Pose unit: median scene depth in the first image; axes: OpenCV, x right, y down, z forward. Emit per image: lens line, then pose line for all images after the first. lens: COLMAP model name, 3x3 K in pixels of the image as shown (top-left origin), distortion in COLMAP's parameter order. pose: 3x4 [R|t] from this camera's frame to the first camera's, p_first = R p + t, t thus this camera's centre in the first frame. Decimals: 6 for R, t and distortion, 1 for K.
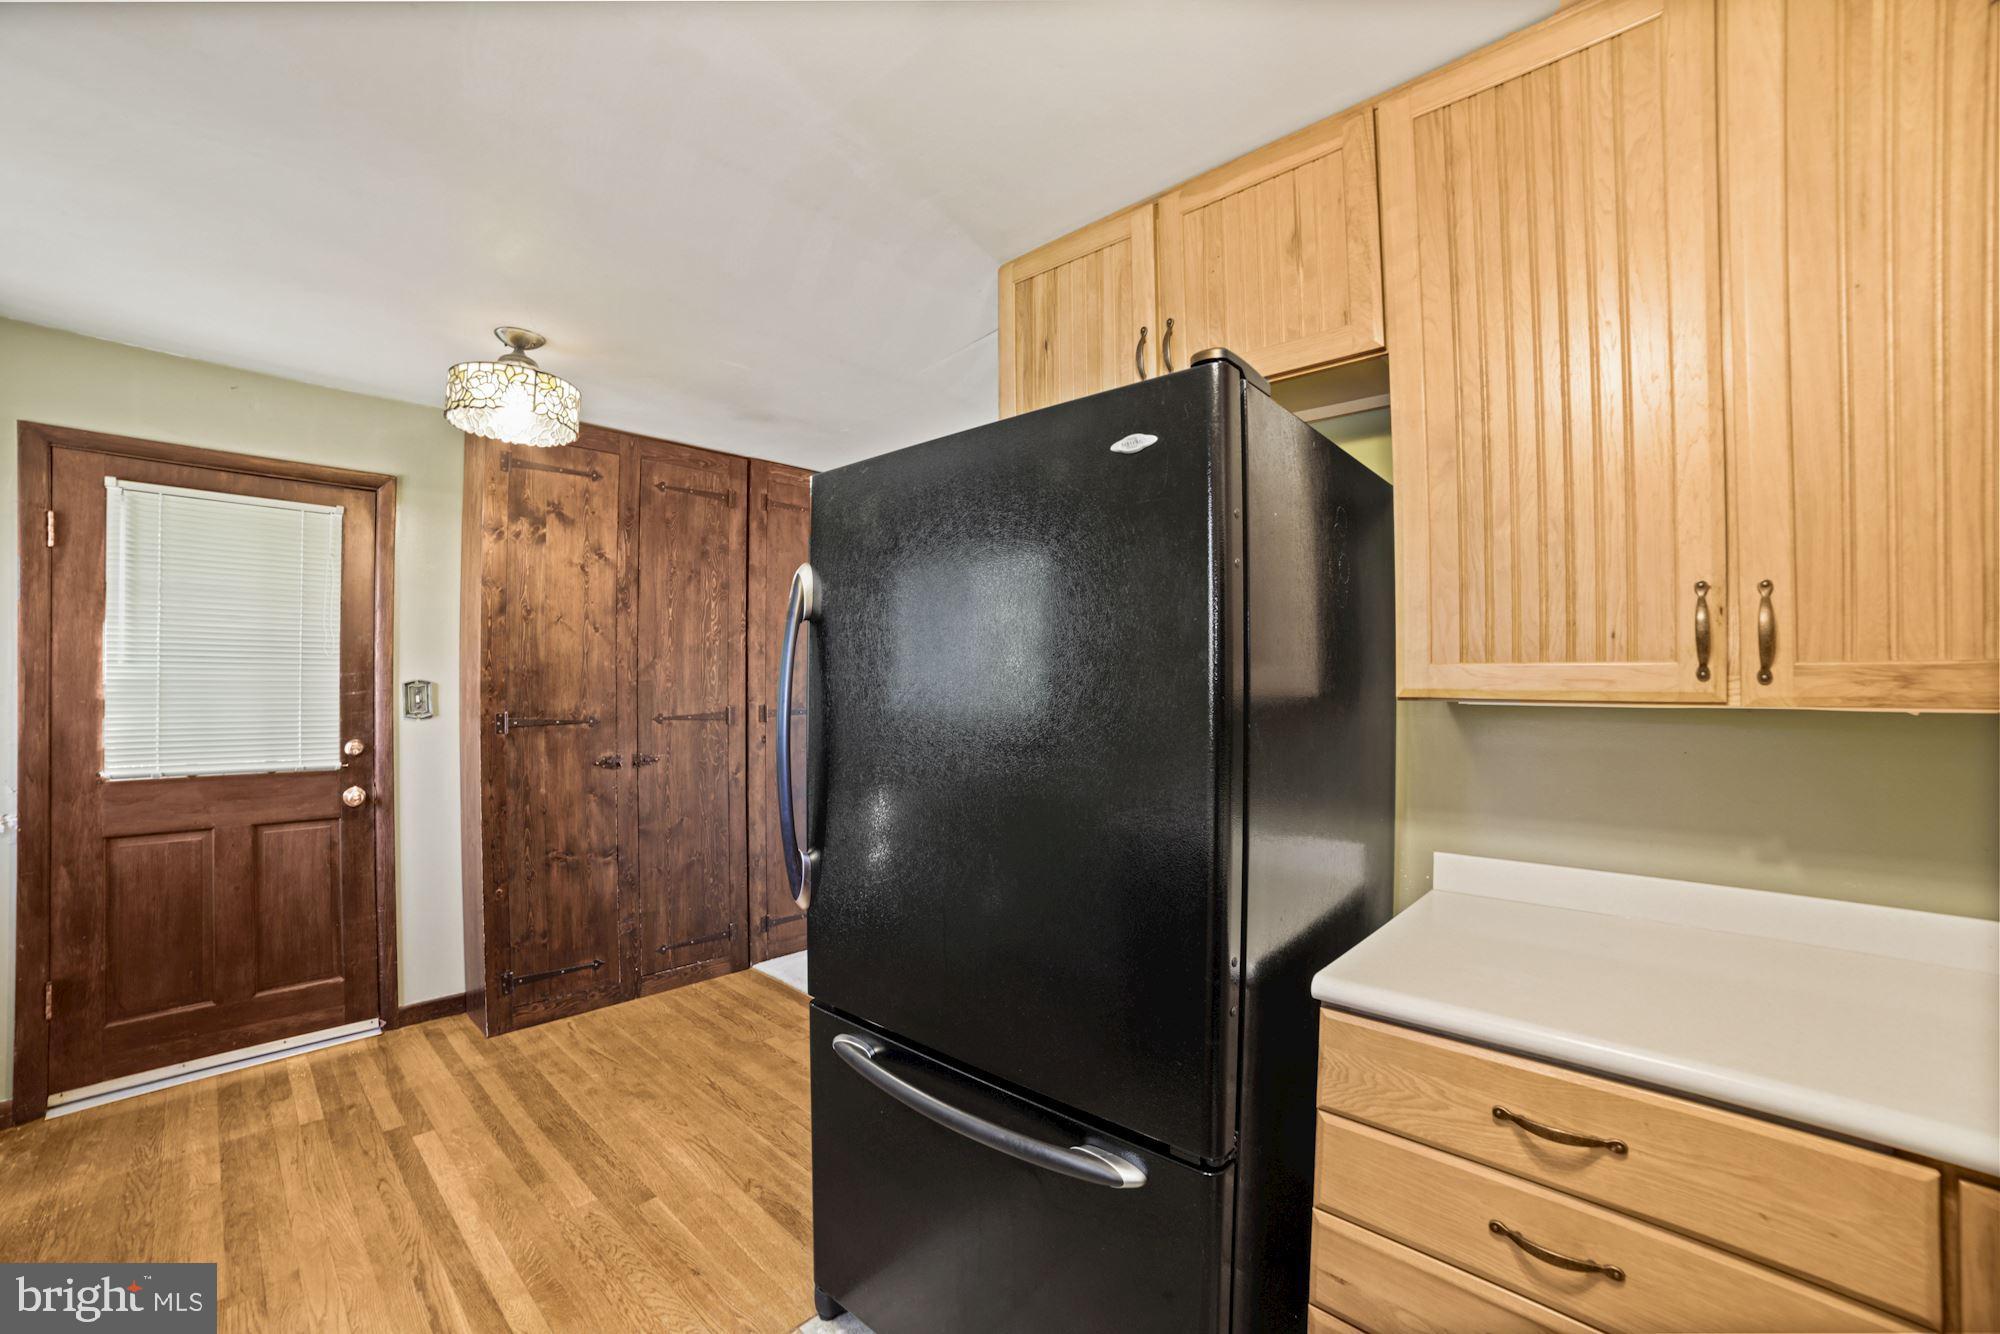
lens RADIAL K [[861.8, 0, 1000.2], [0, 861.8, 707.1], [0, 0, 1]] dist [-0.104223, 0.039097]
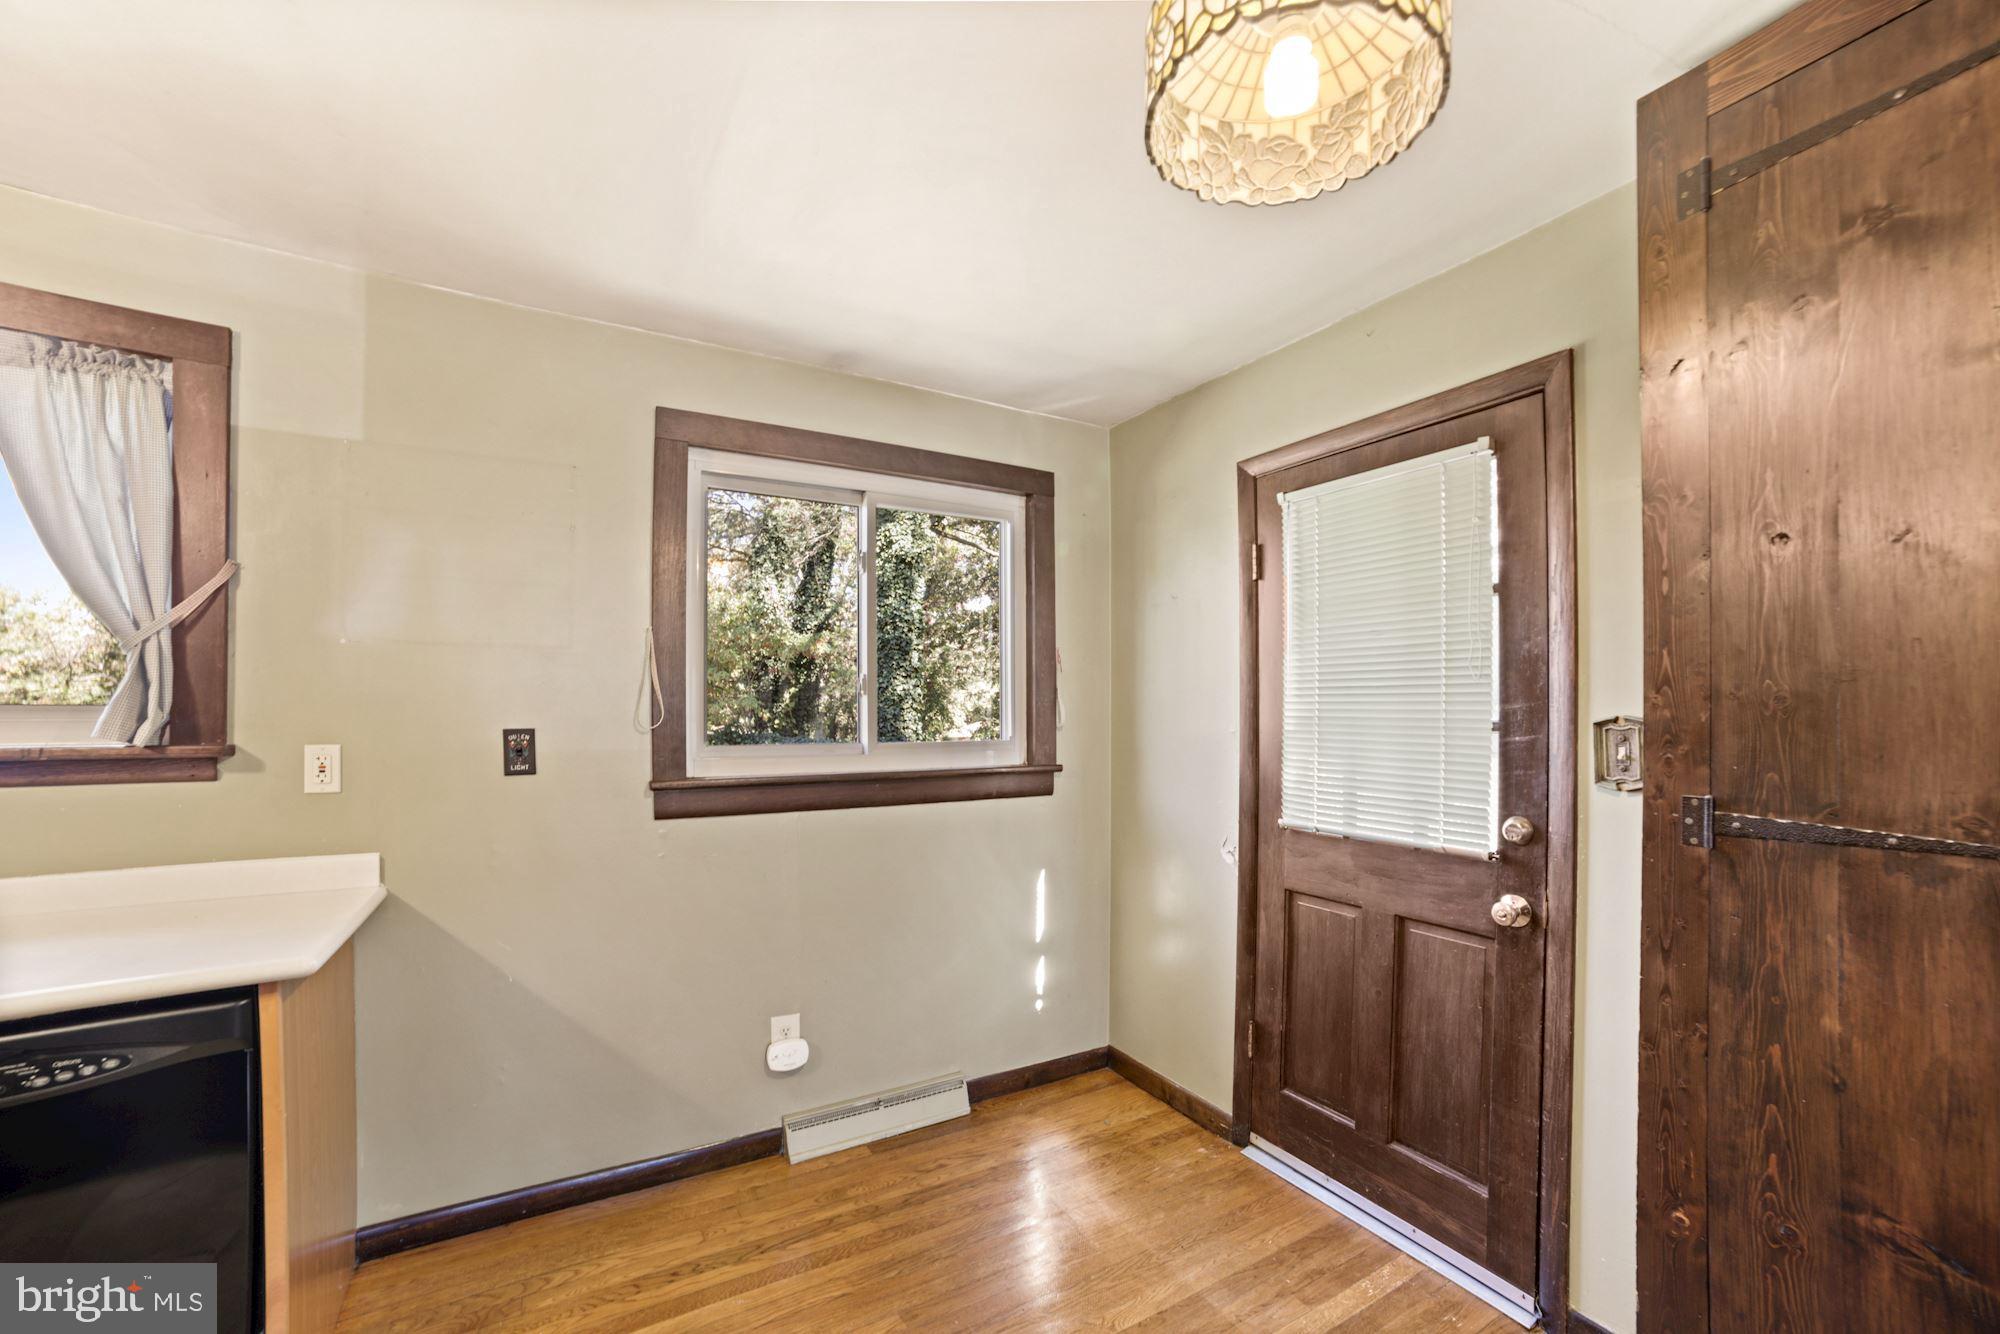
lens RADIAL K [[805.6, 0, 1028.7], [0, 805.6, 713.4], [0, 0, 1]] dist [-0.088619, 0.042385]
pose [[-0.289388, -0.000524, -0.957212, -0.137038], [-0.022721, 0.999722, 0.006322, -0.029831], [0.956942, 0.023578, -0.289319, 0.807782]]
